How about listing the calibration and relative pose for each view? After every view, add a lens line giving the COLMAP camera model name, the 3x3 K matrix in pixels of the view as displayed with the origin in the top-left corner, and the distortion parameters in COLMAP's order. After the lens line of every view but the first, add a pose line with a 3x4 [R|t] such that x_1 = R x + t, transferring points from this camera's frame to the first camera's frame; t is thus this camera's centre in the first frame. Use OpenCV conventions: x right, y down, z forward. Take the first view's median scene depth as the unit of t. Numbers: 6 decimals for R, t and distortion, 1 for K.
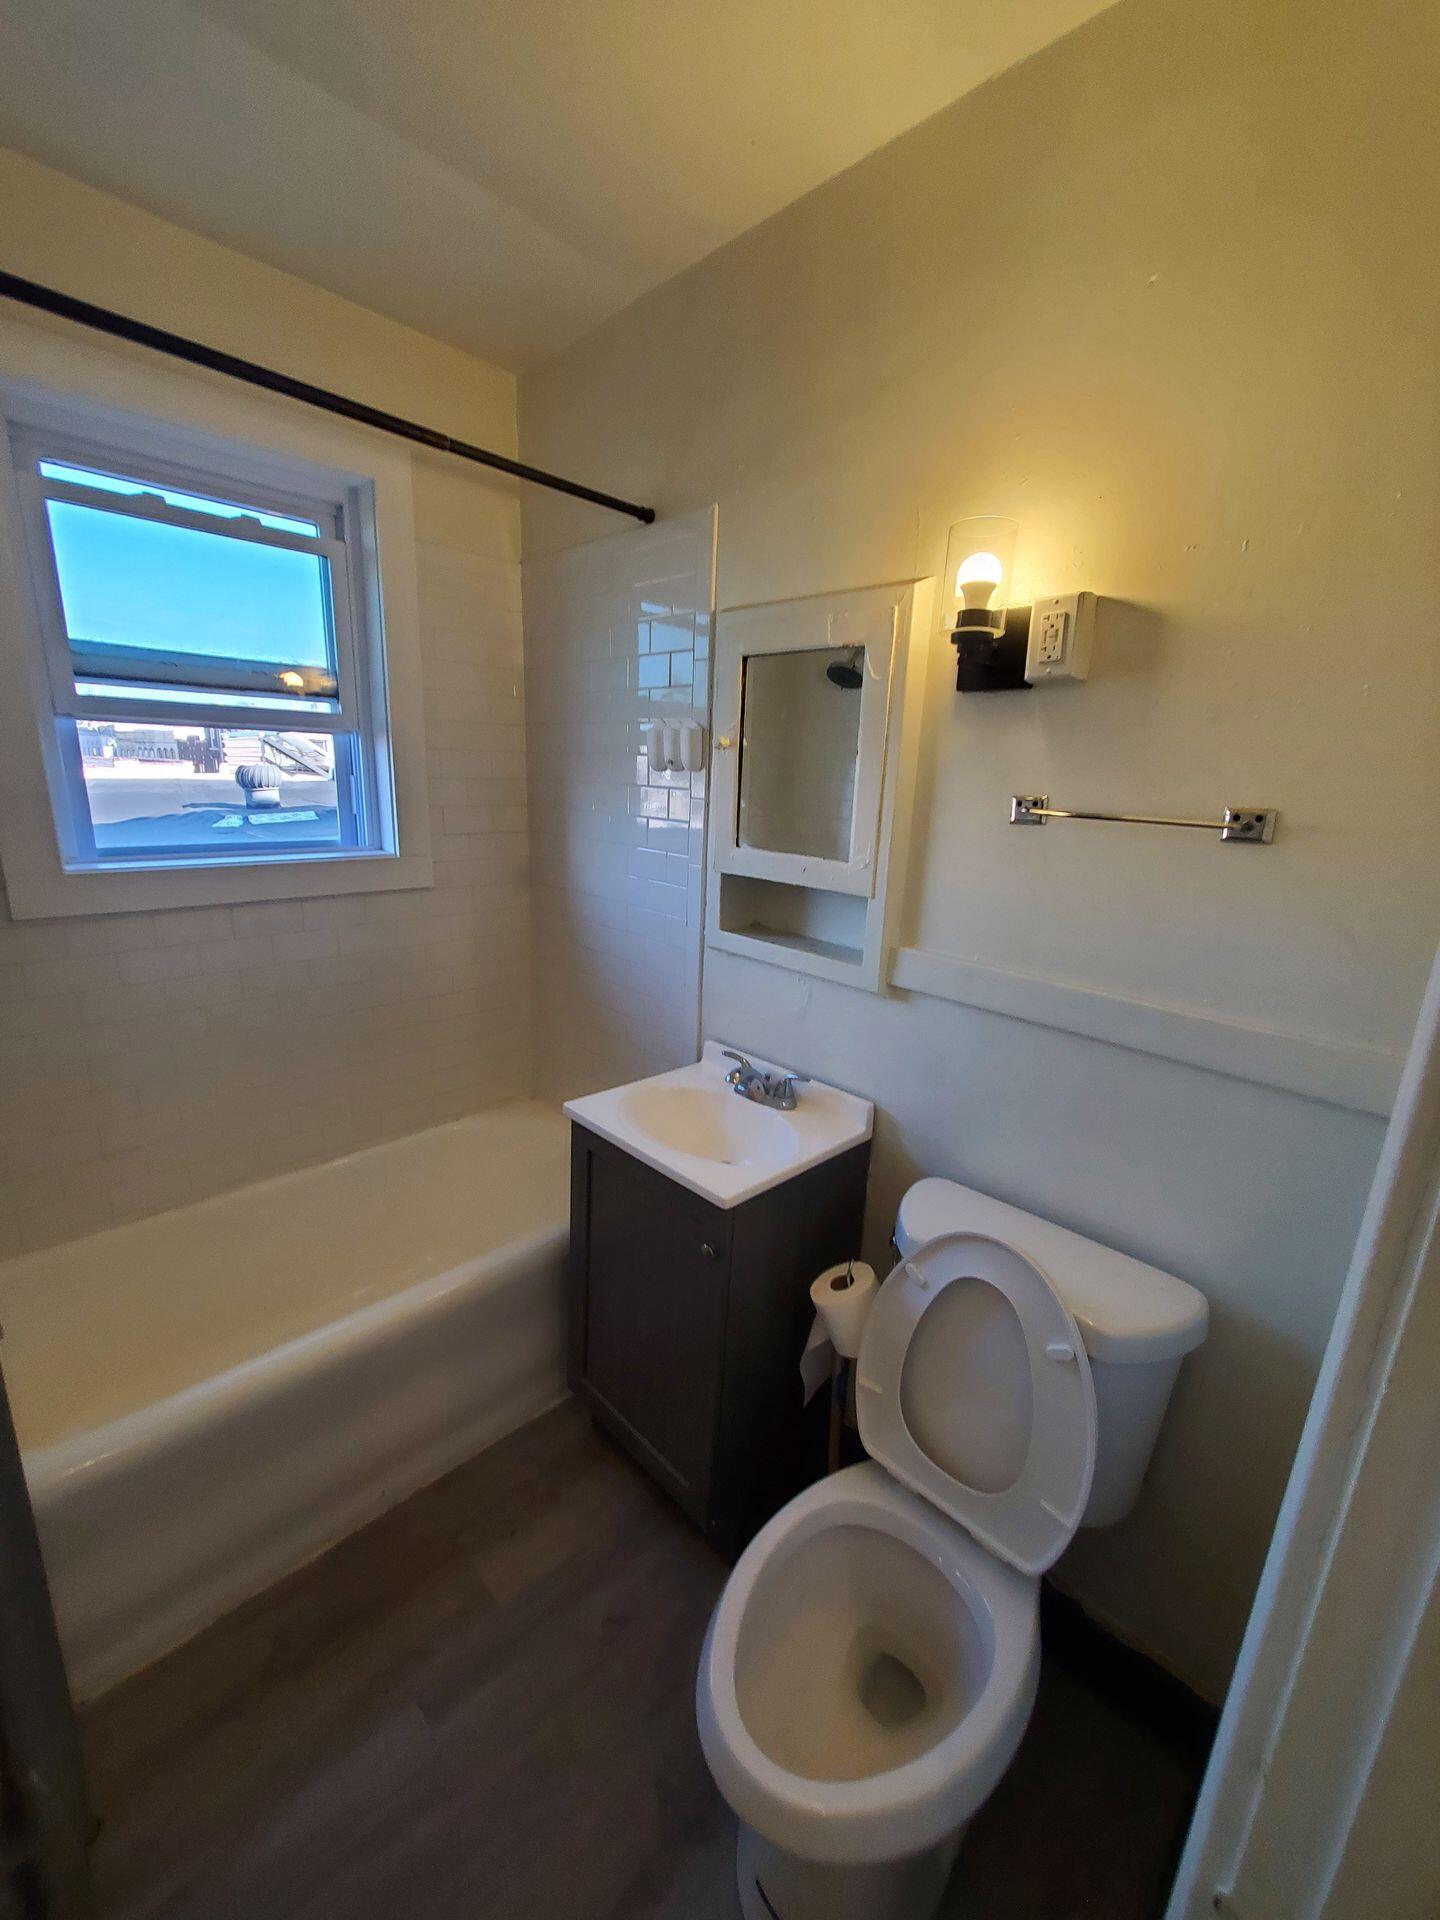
lens RADIAL K [[759.7, 0, 701.1], [0, 759.7, 944.5], [0, 0, 1]] dist [0.003840, 0.000677]
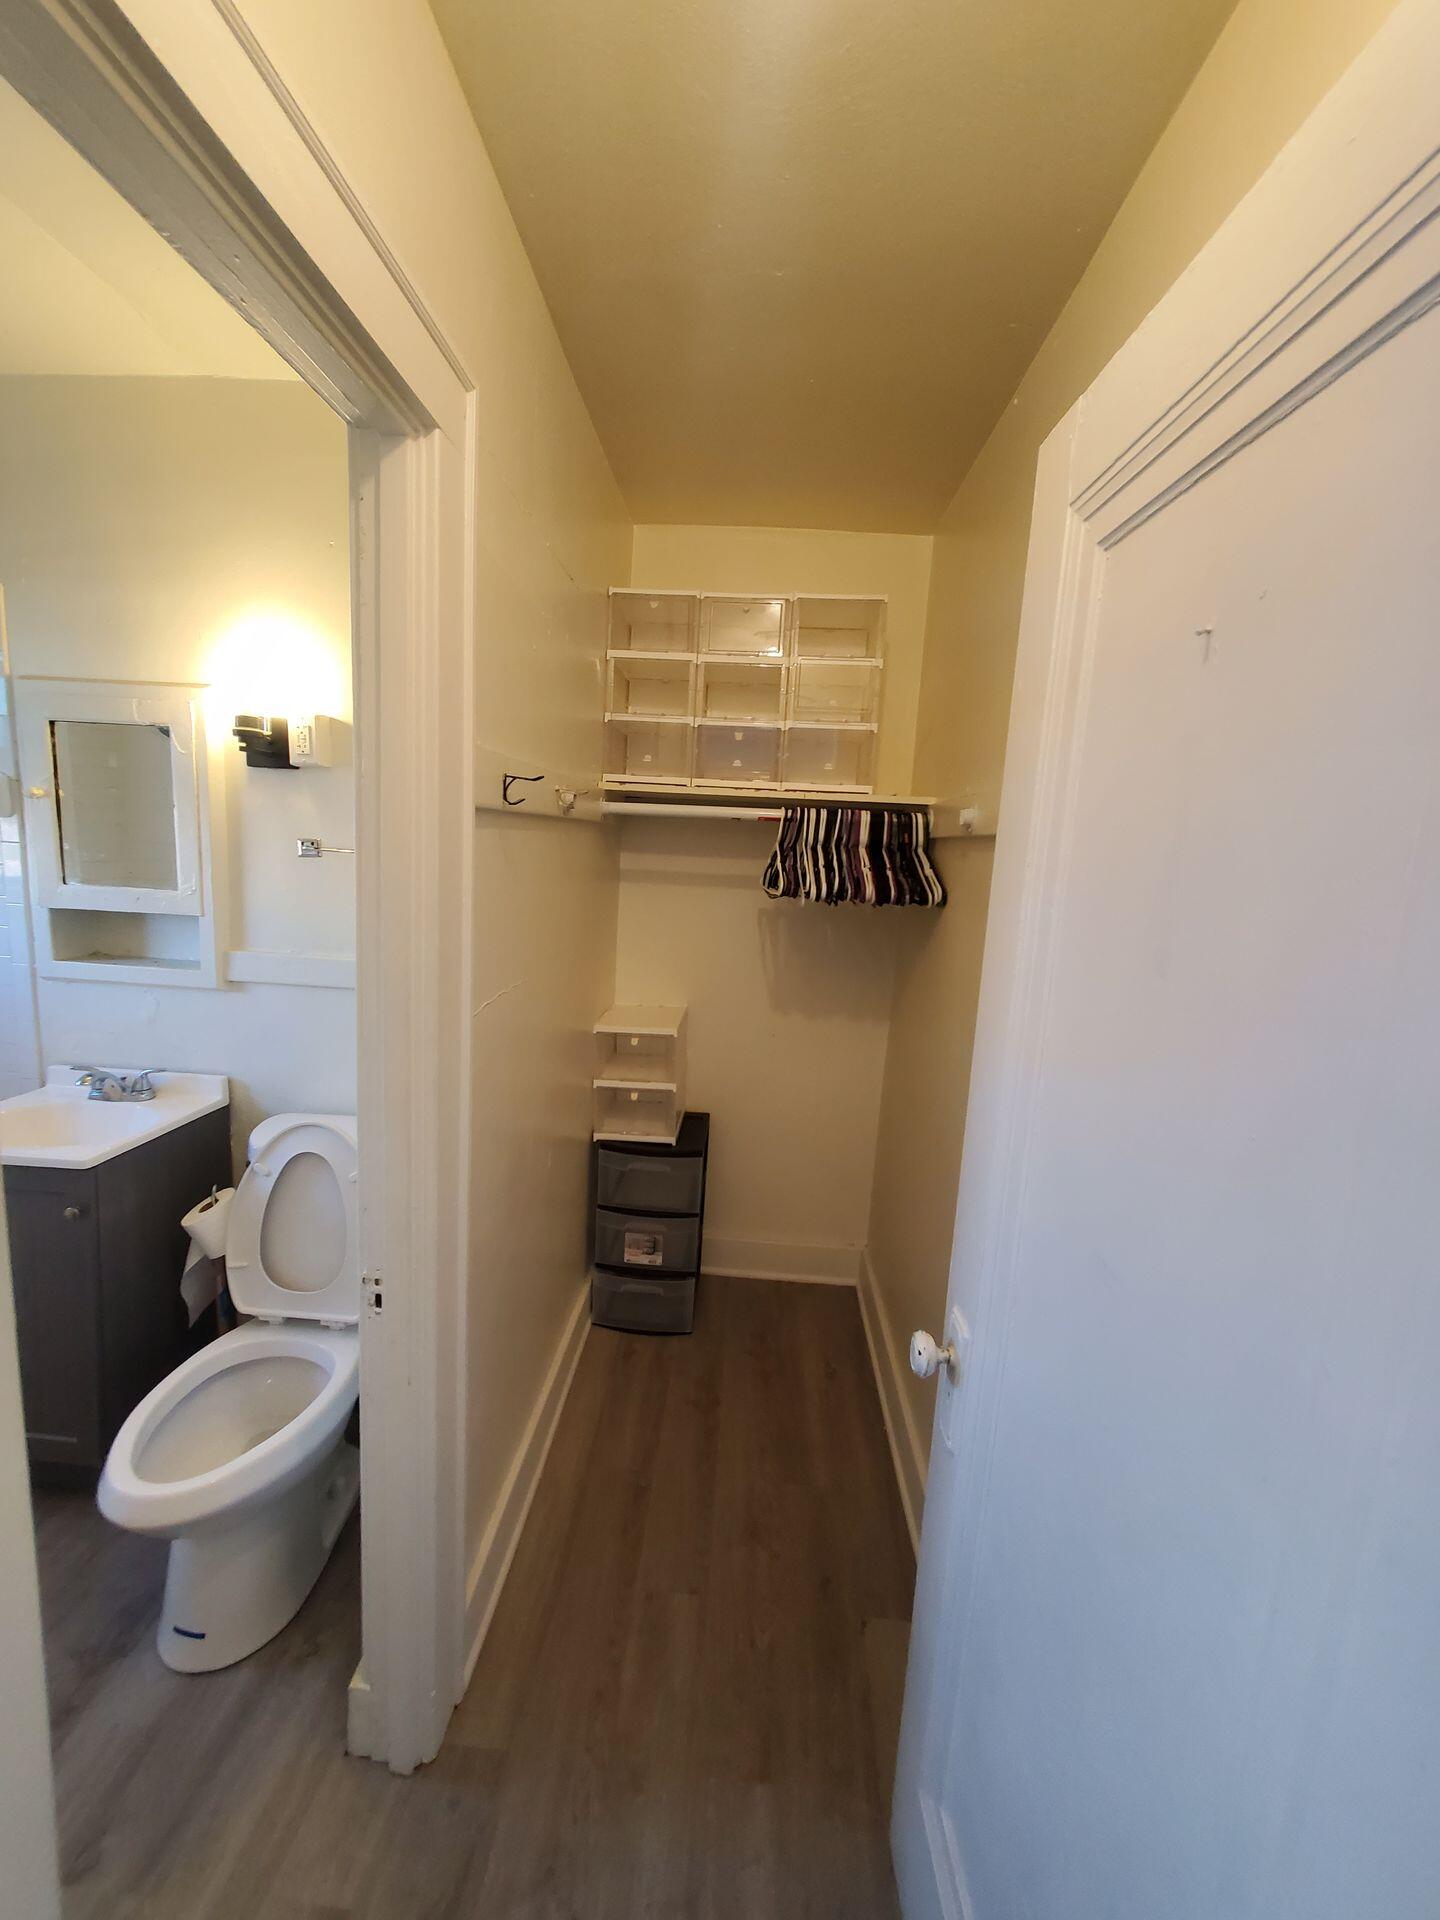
lens RADIAL K [[759.7, 0, 701.1], [0, 759.7, 944.5], [0, 0, 1]] dist [0.003840, 0.000677]
pose [[0.741570, -0.094276, 0.664218, -0.012312], [0.132354, 0.991177, -0.007085, 0.103702], [-0.657690, 0.093166, 0.747506, -0.510465]]
